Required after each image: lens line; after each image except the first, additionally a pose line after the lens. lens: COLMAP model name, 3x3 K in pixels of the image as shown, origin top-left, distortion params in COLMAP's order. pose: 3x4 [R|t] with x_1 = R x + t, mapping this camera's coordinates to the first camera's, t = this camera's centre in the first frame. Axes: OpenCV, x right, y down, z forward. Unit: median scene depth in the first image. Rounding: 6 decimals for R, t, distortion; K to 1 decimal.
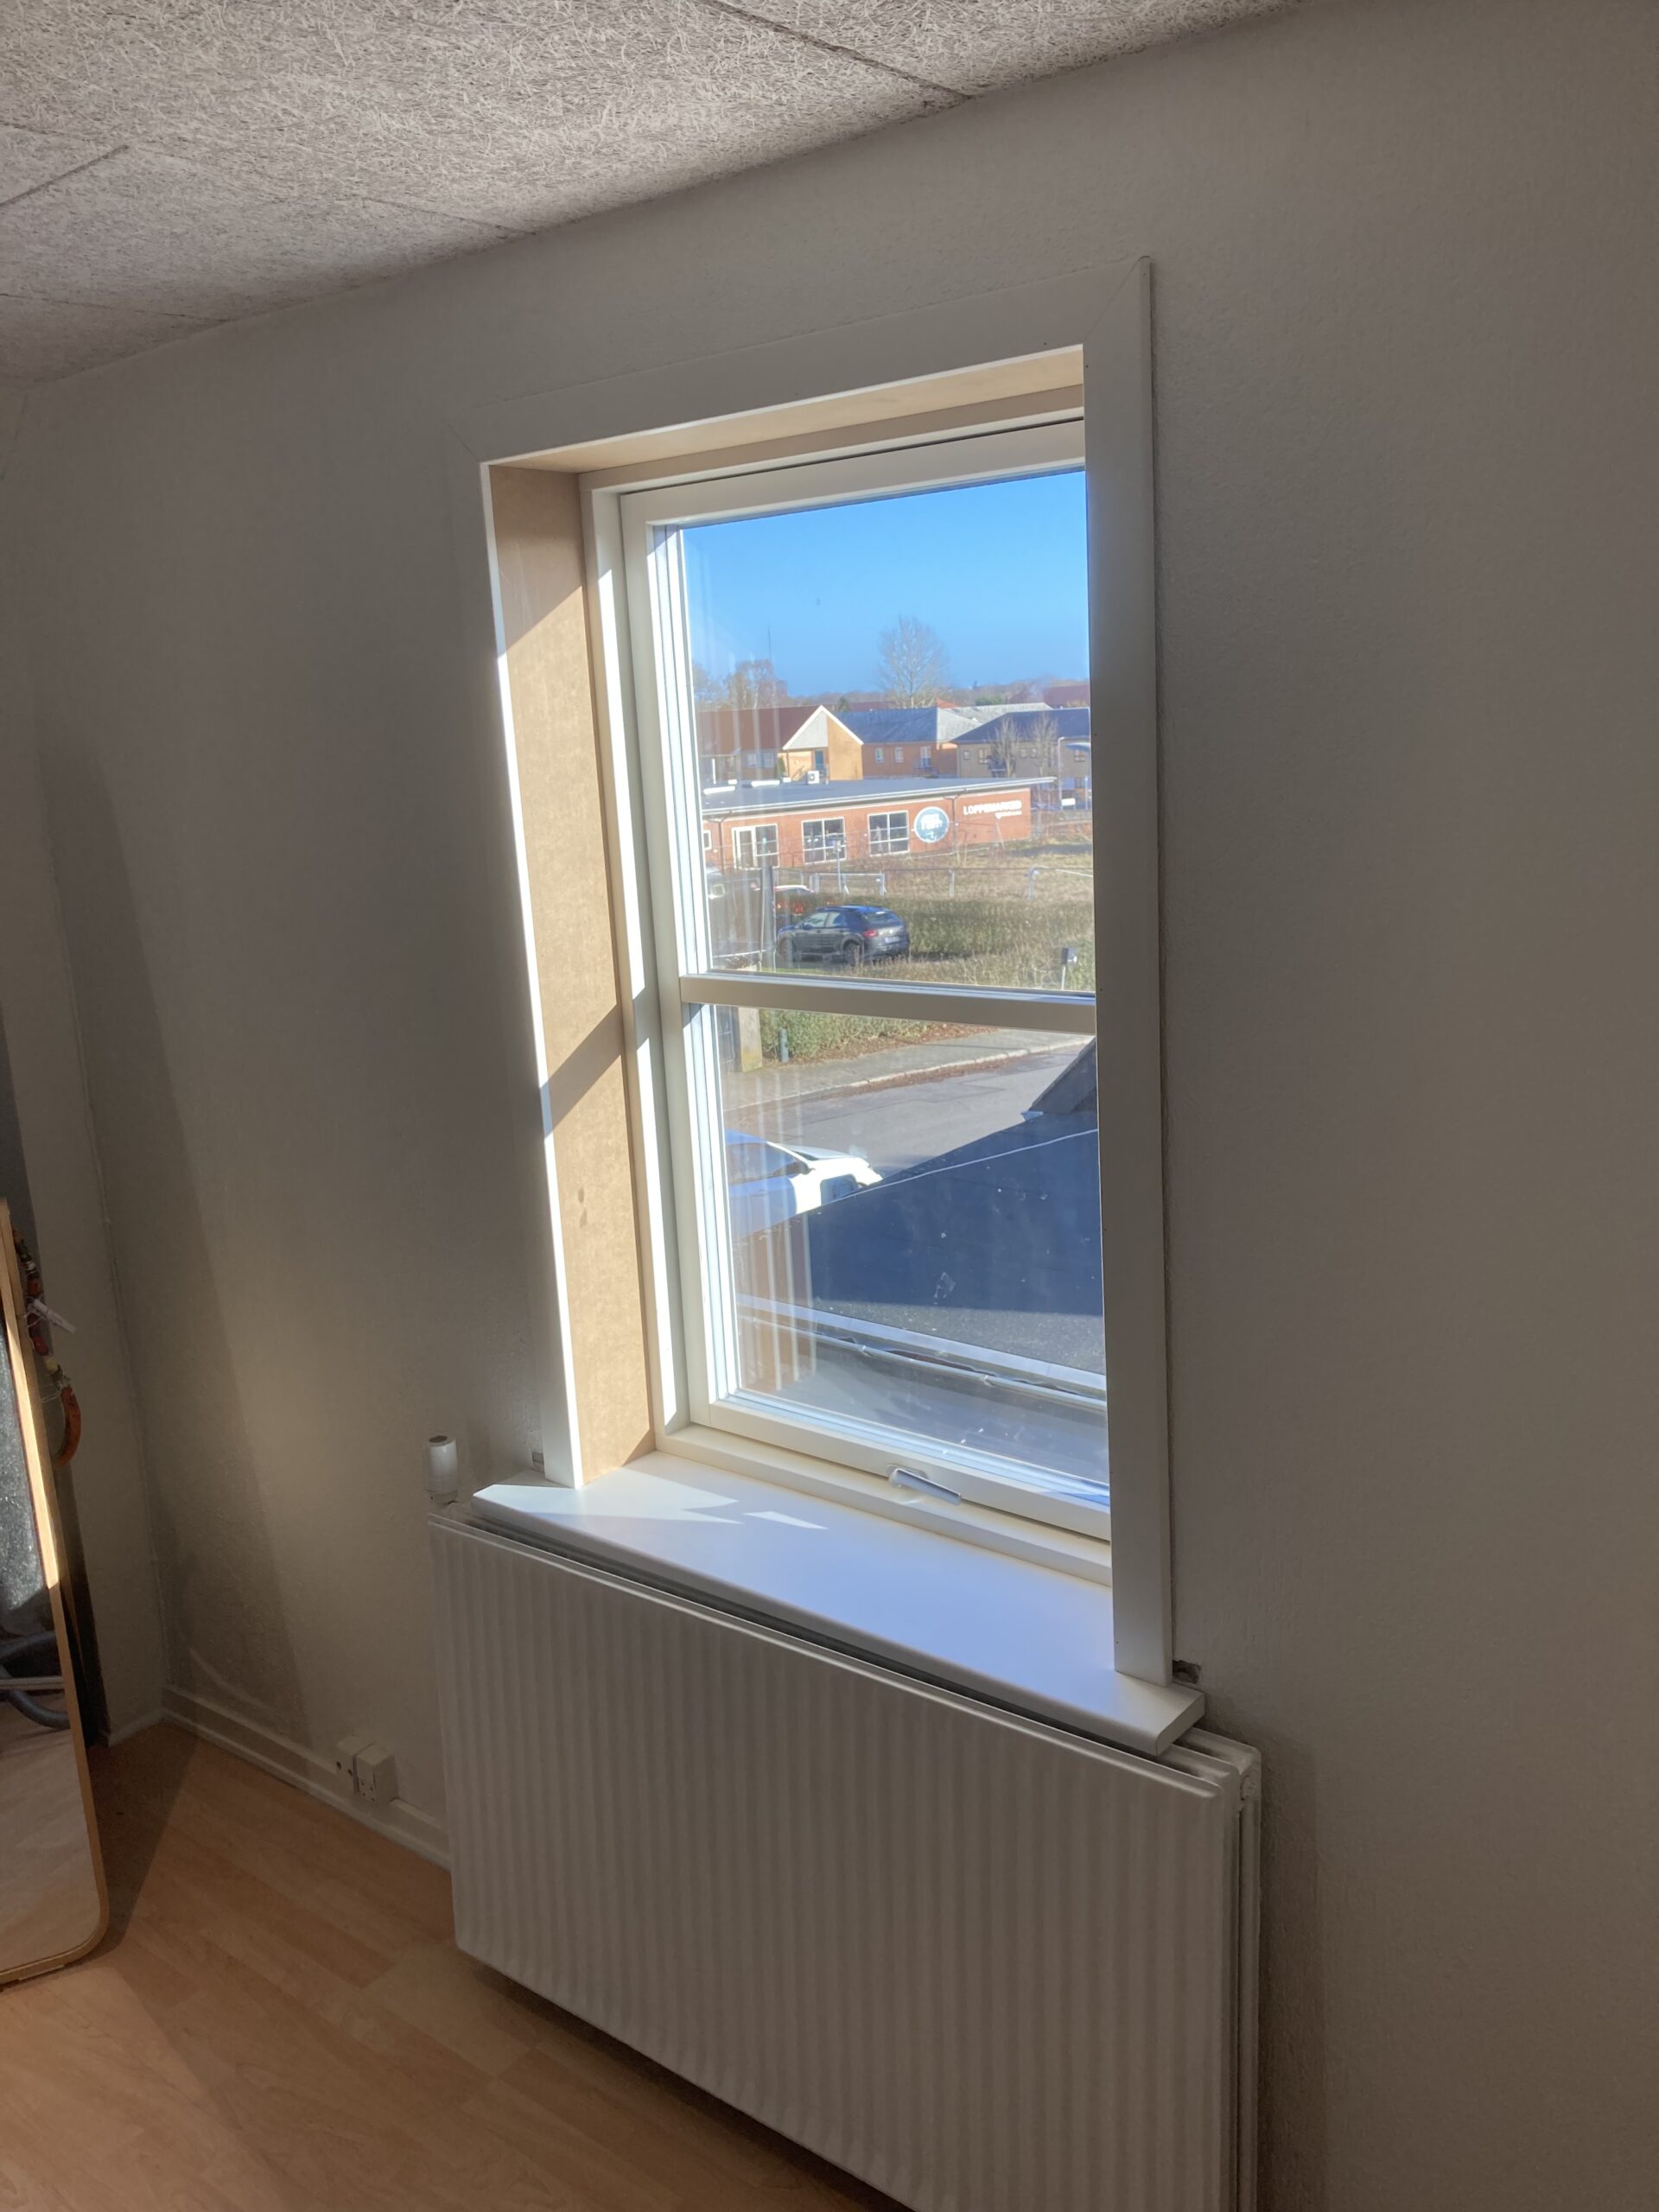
lens RADIAL K [[1804.6, 0, 833.4], [0, 1804.6, 1102.4], [0, 0, 1]] dist [0.022023, -0.028819]
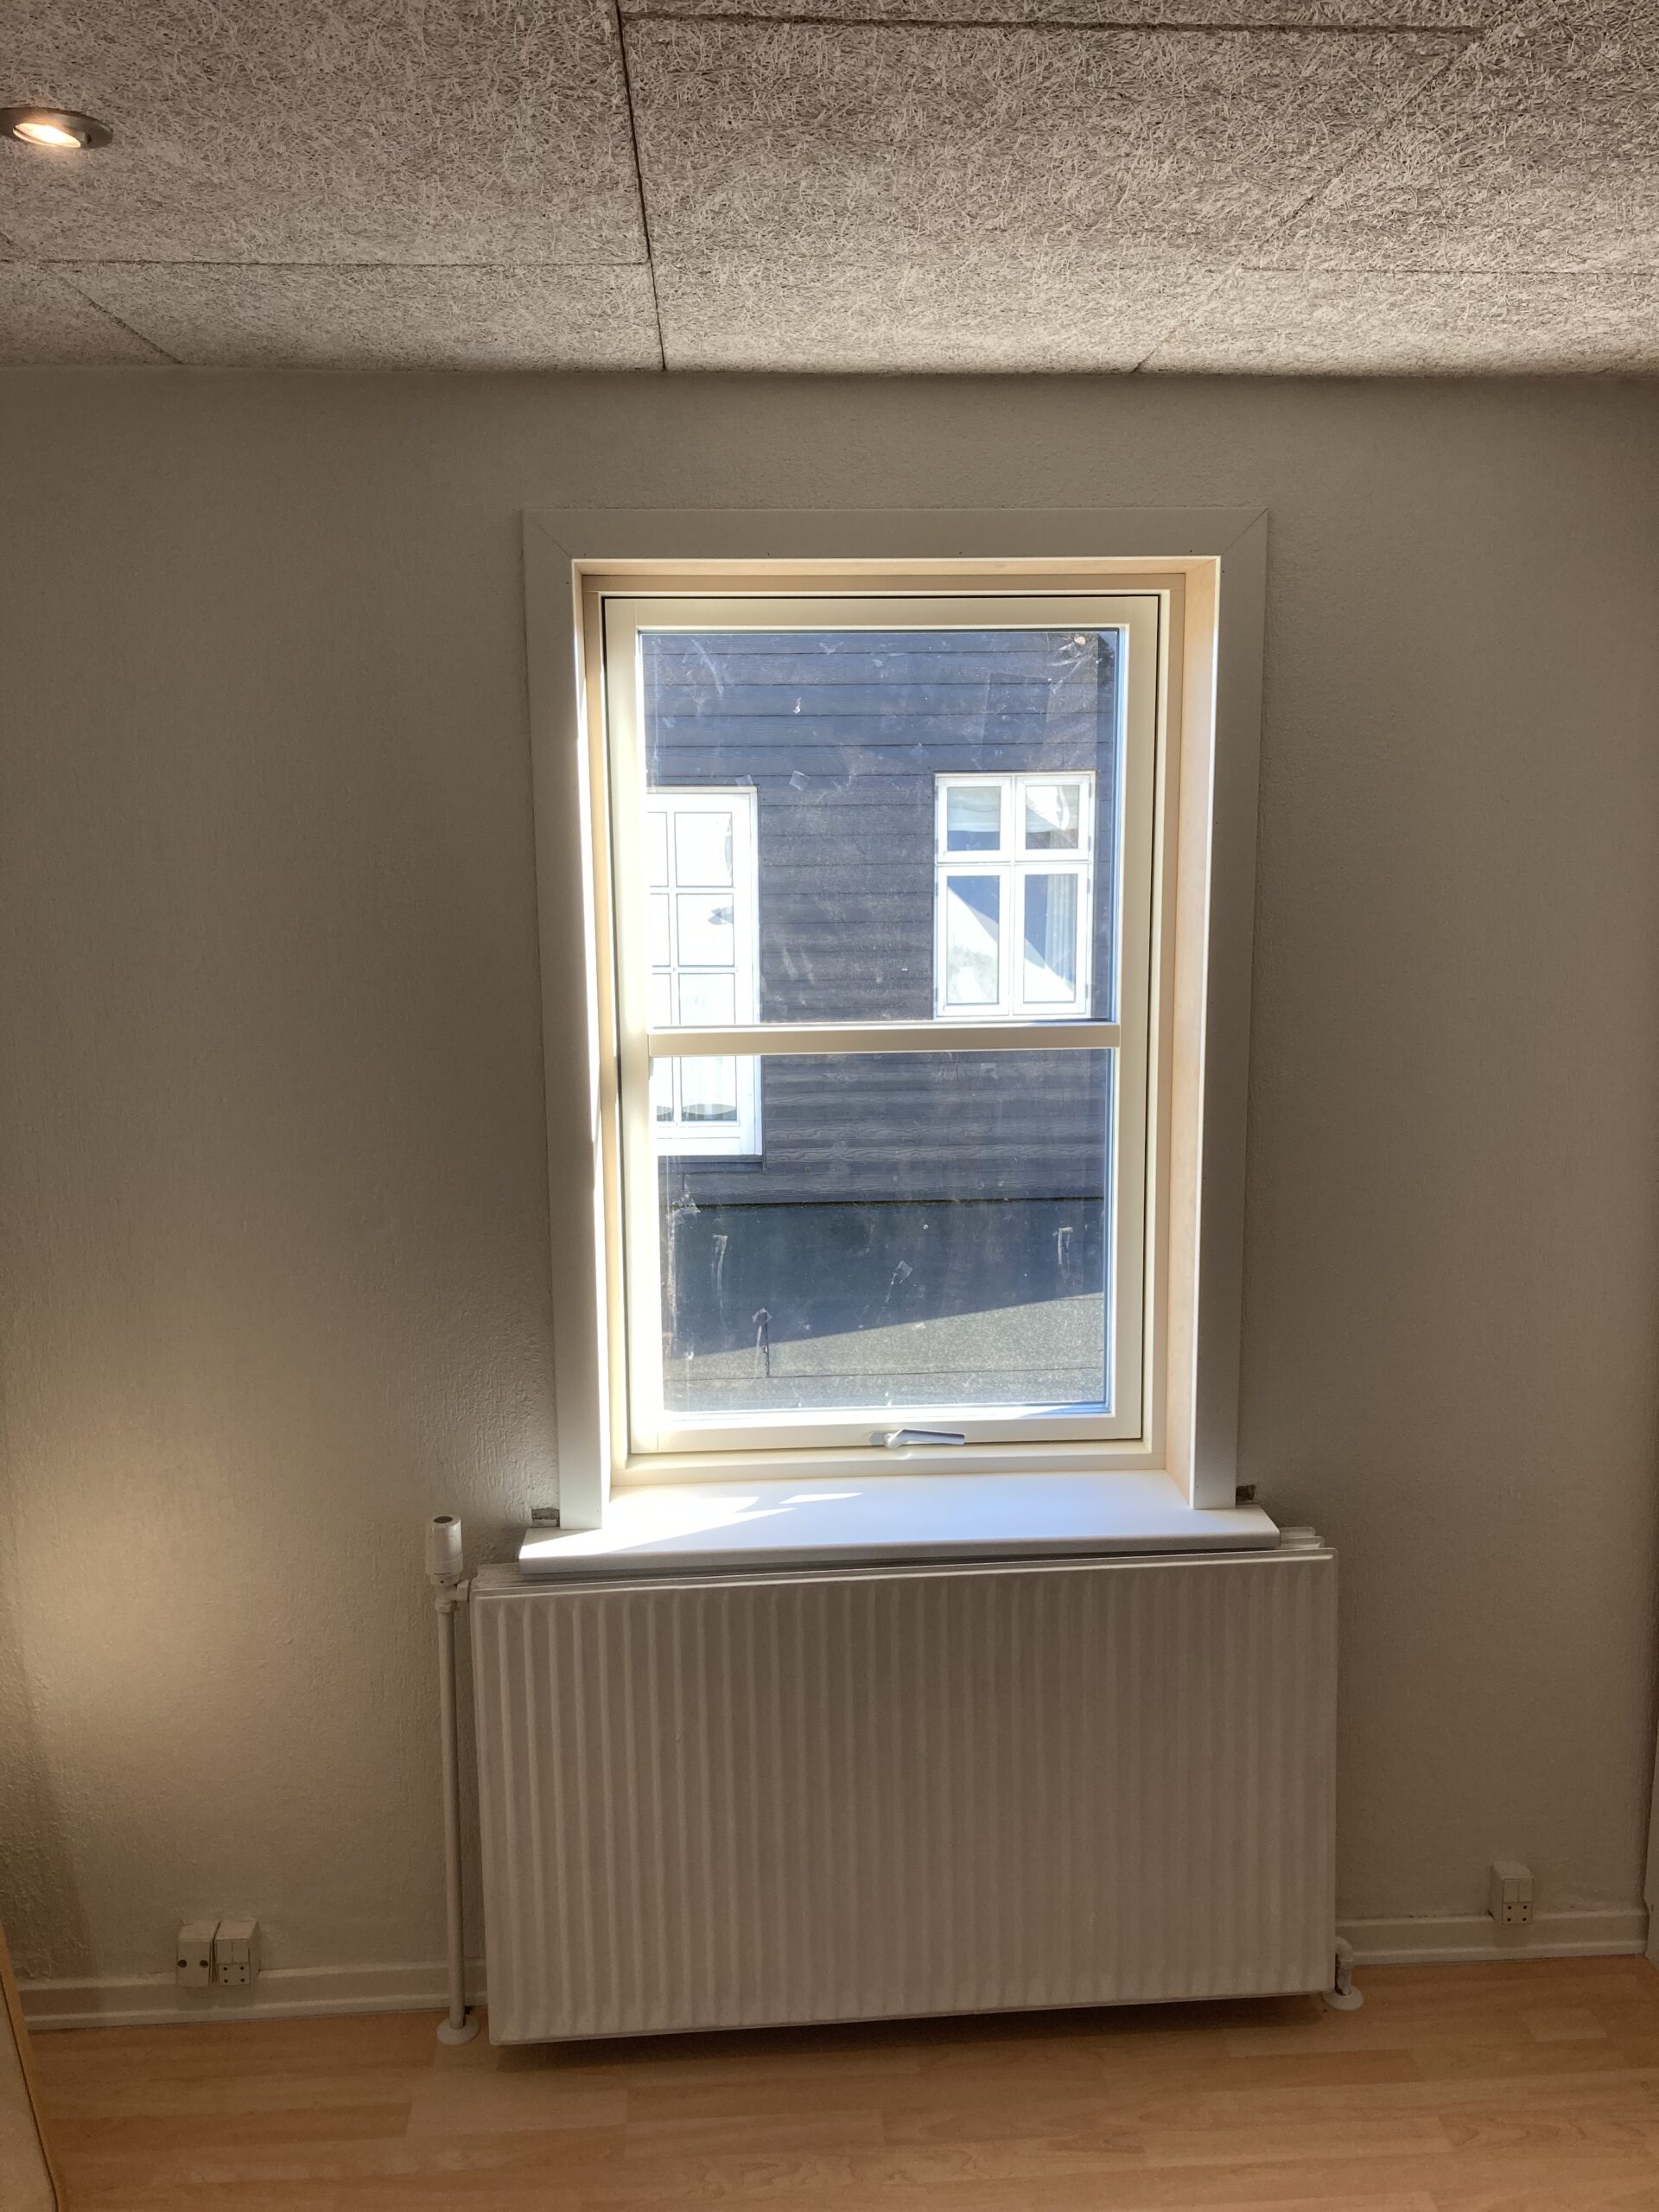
lens RADIAL K [[1804.6, 0, 838.6], [0, 1804.6, 1095.7], [0, 0, 1]] dist [0.022023, -0.028819]
pose [[0.732200, -0.067782, 0.677708, -0.723297], [0.113389, 0.993281, -0.023162, 0.005481], [-0.671584, 0.093804, 0.734966, 0.119907]]
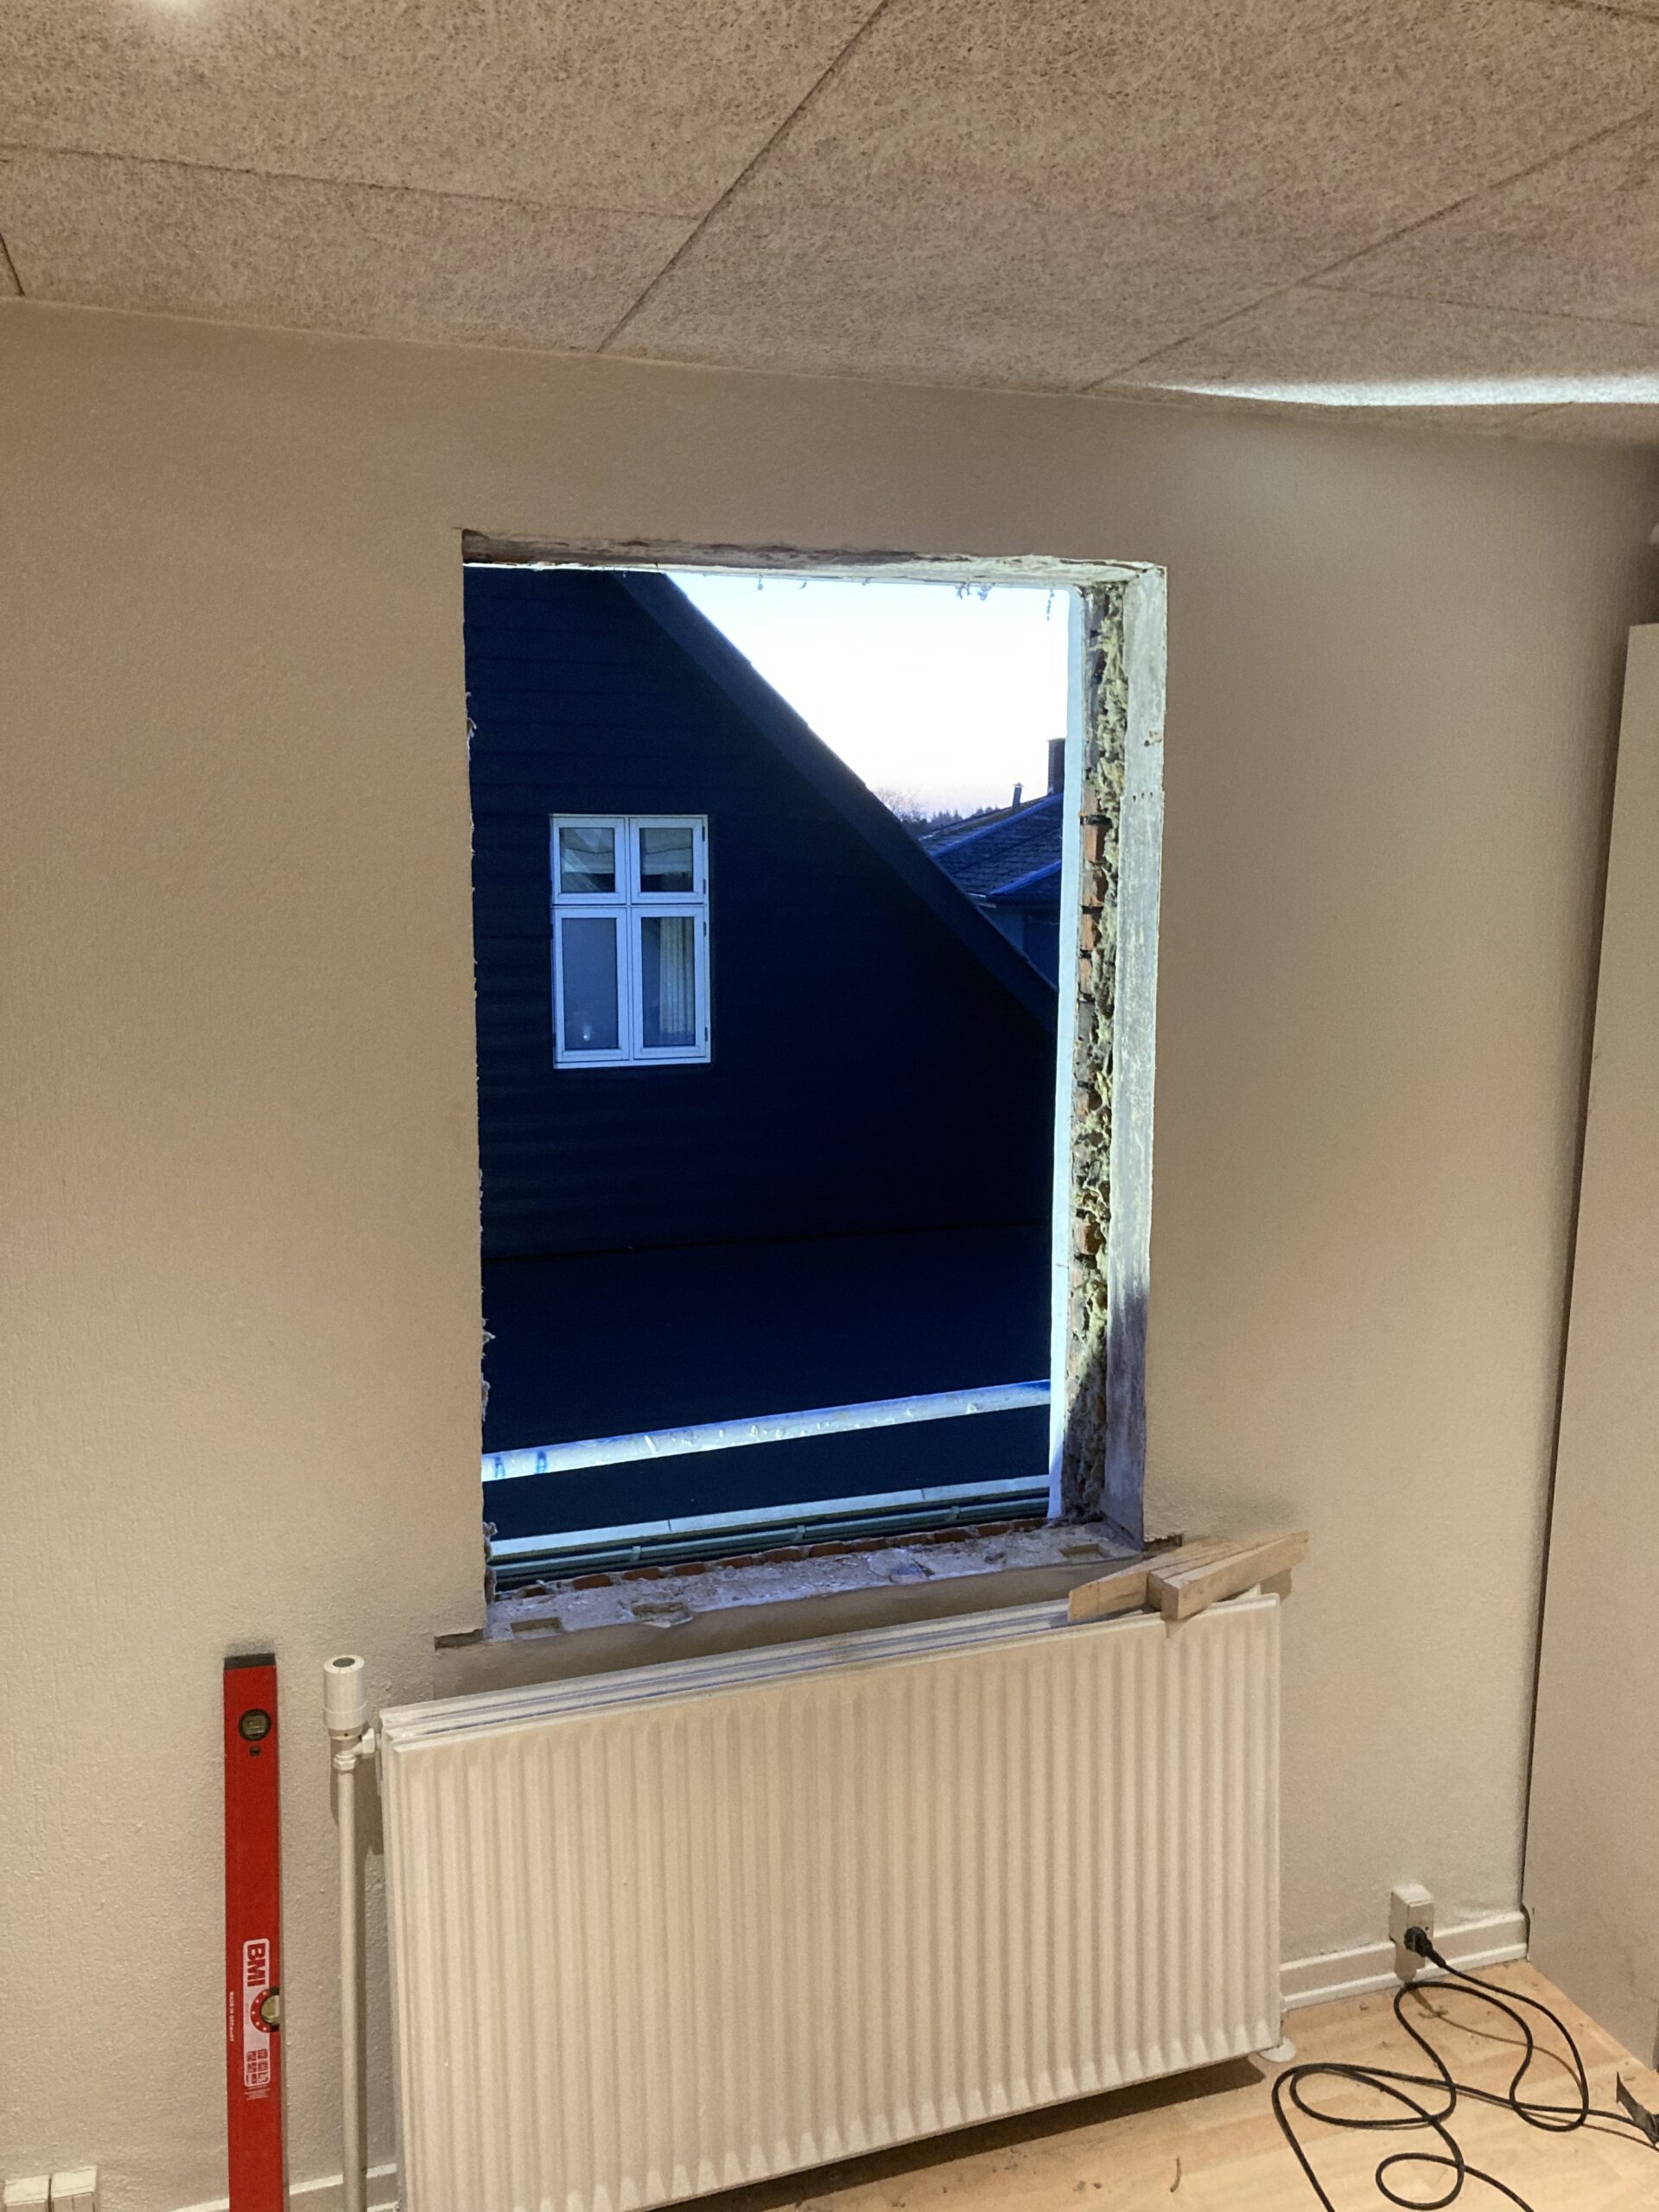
lens RADIAL K [[1804.6, 0, 809.9], [0, 1804.6, 1106.3], [0, 0, 1]] dist [0.022023, -0.028819]
pose [[0.532188, -0.073964, 0.843389, -0.808870], [0.149456, 0.988739, -0.007597, -0.030862], [-0.833330, 0.130093, 0.537250, 0.341794]]
